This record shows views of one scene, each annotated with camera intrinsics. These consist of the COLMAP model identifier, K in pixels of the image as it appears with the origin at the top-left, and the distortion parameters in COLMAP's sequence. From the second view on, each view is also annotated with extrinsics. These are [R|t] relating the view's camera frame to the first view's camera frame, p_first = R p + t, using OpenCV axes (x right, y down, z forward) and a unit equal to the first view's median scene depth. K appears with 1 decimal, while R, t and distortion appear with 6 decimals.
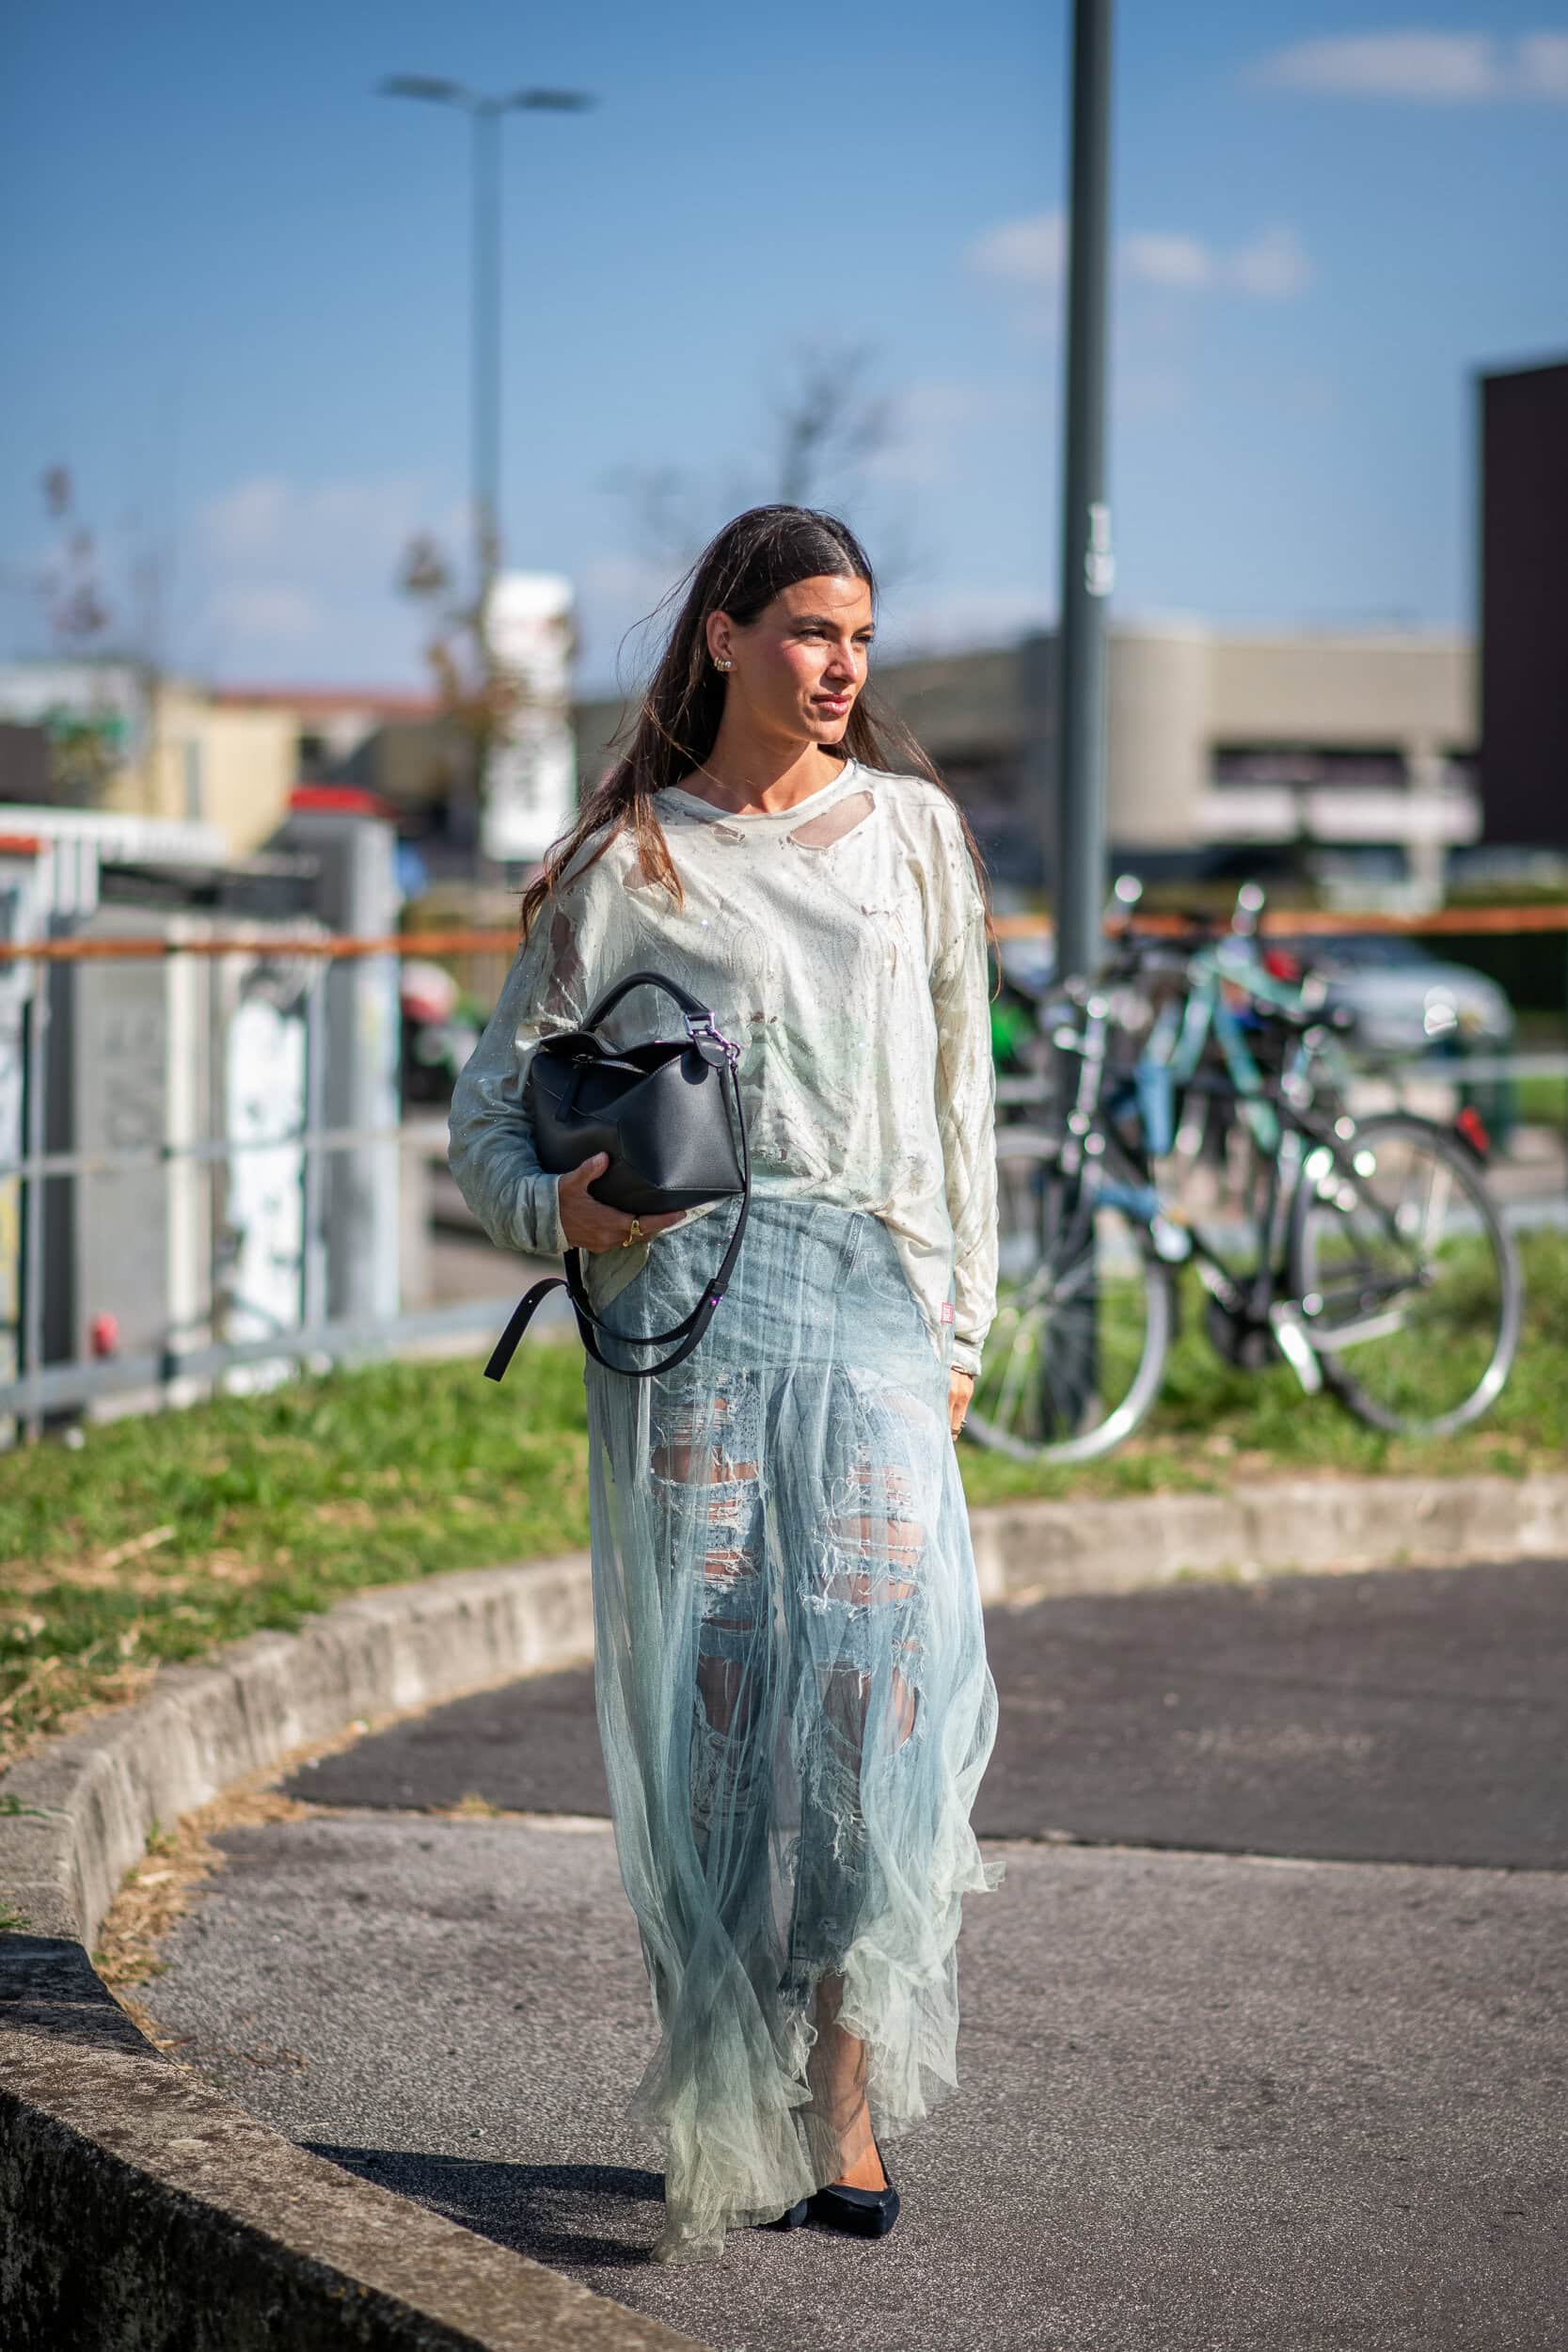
lens RADIAL K [[5591.2, 0, 748.3], [0, 5591.2, 1141.1], [0, 0, 1]] dist [0.127405, 0.000000]
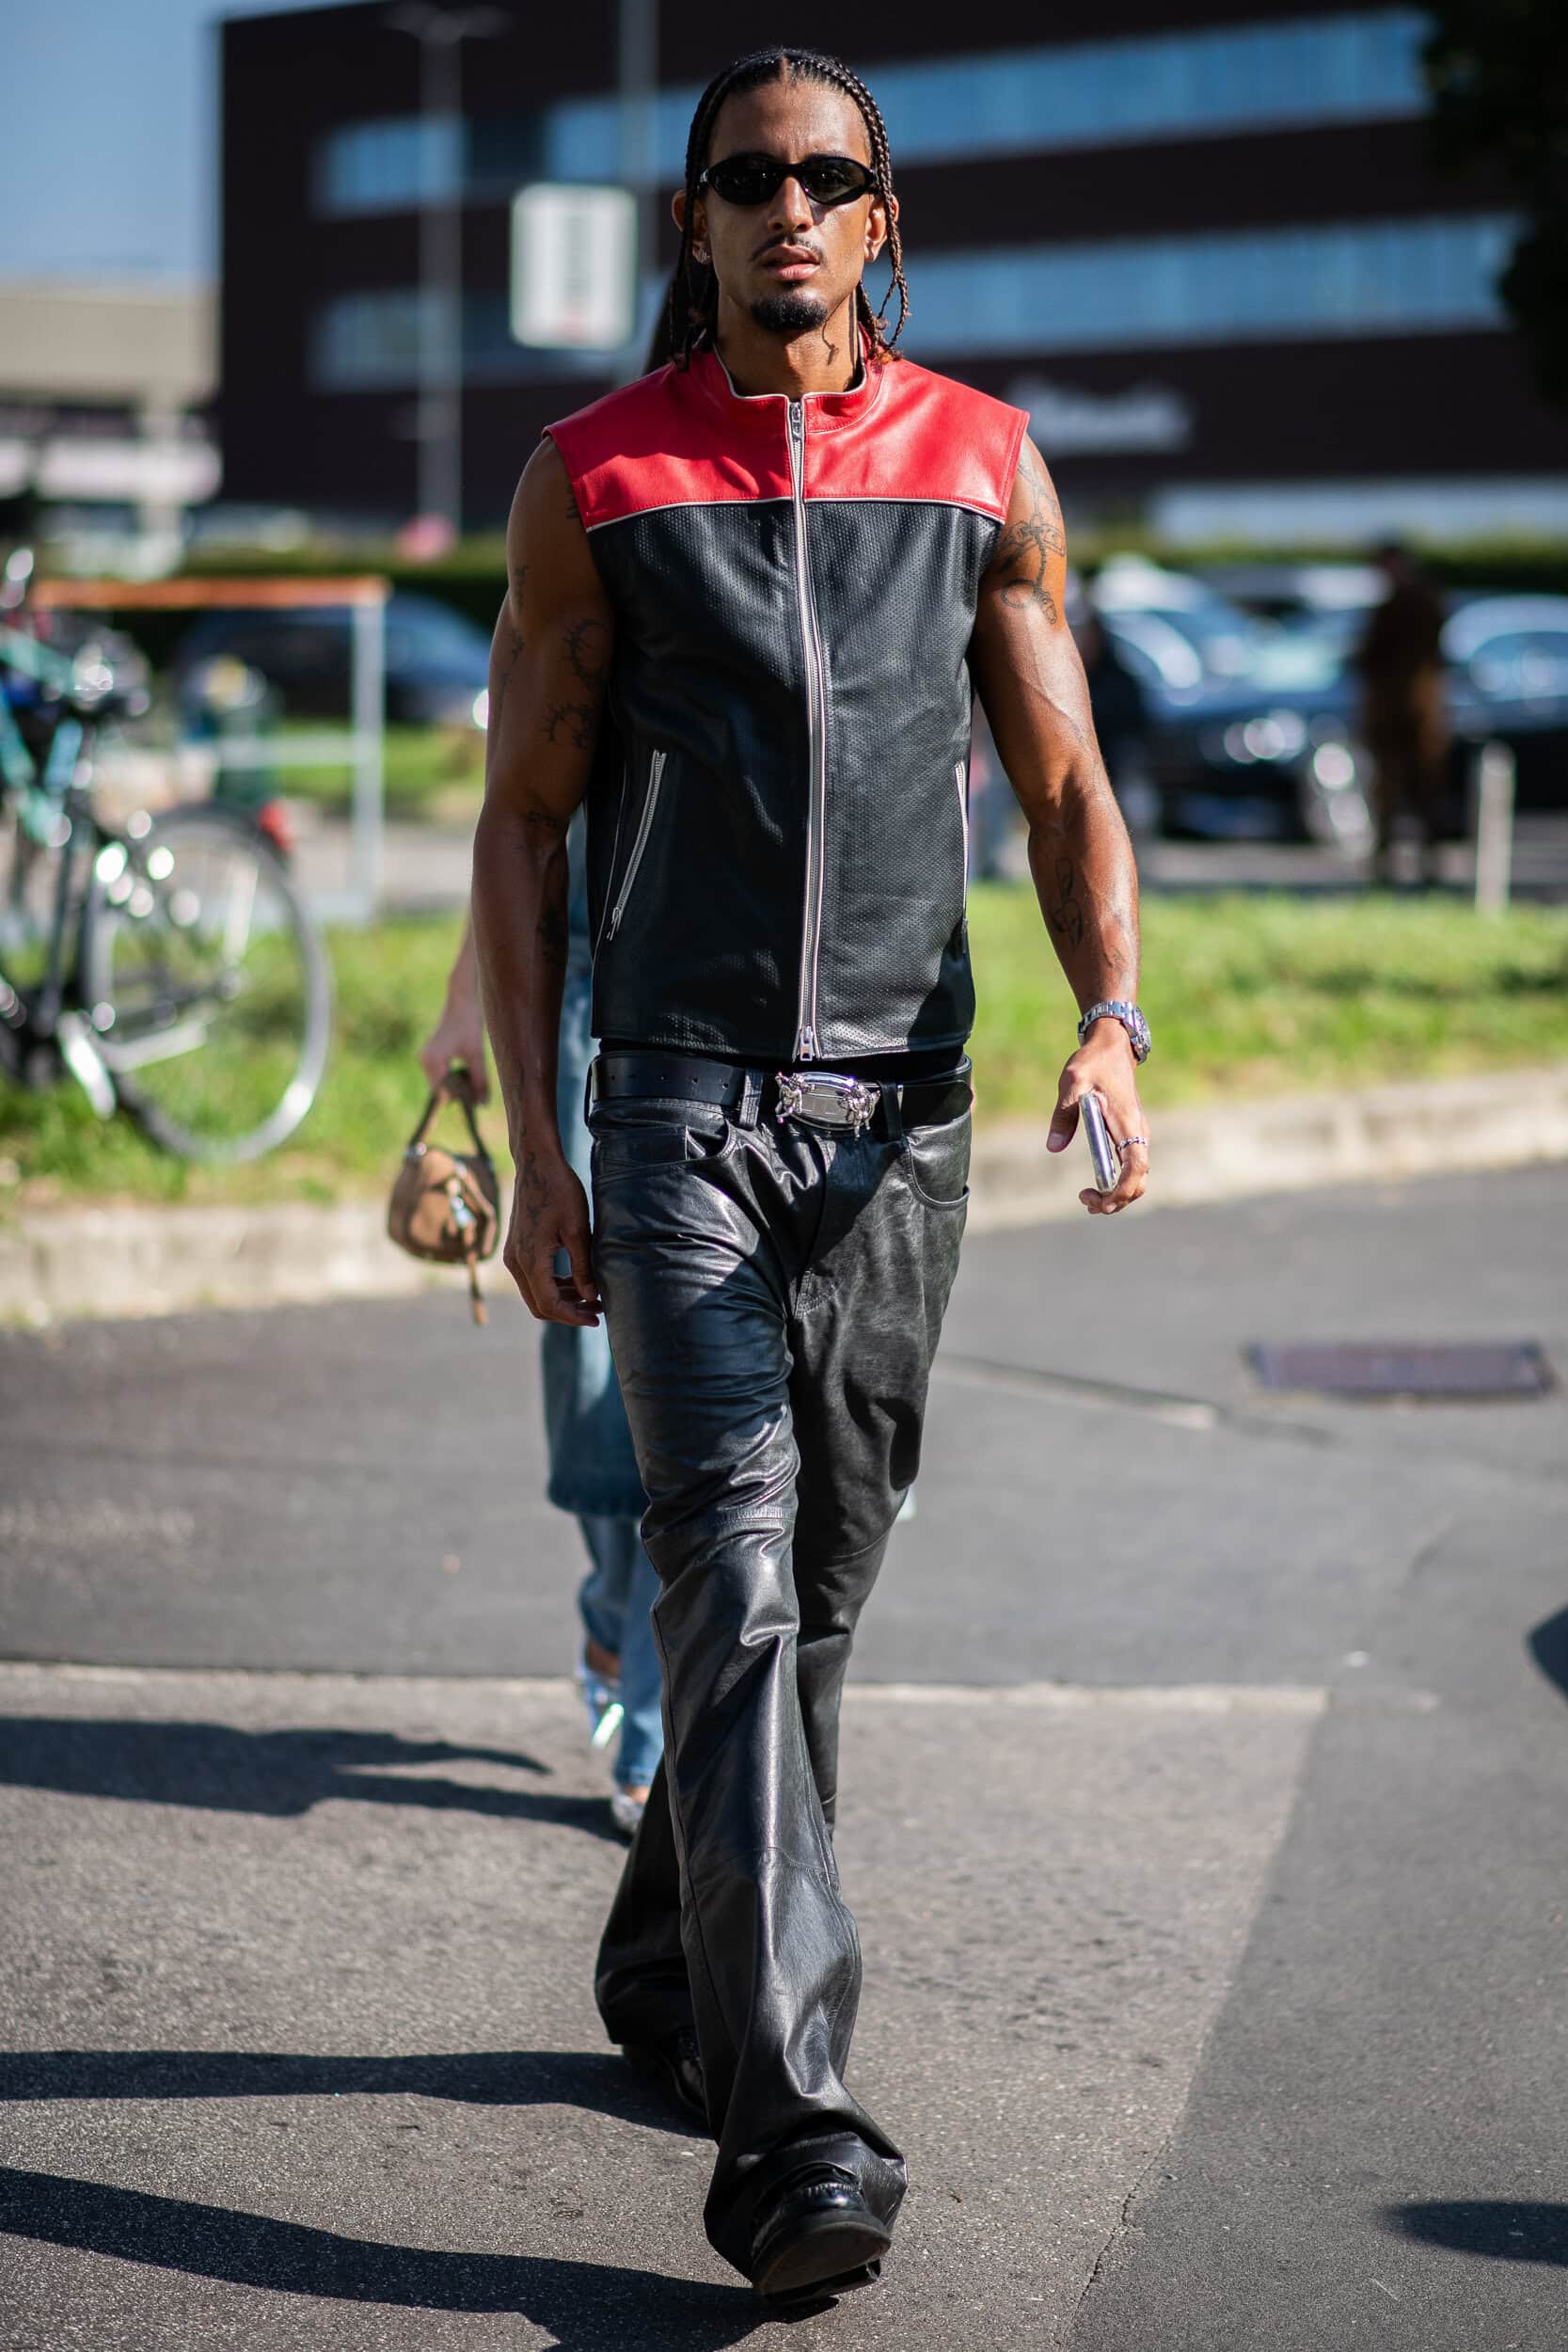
lens RADIAL K [[5591.2, 0, 786.8], [0, 5591.2, 1187.0], [0, 0, 1]] dist [0.127405, 0.000000]
pose [[0.972572, -0.002033, 0.232592, -0.005309], [-0.014106, 0.997606, 0.067704, -0.008864], [-0.232172, -0.069128, 0.970215, 0.107227]]
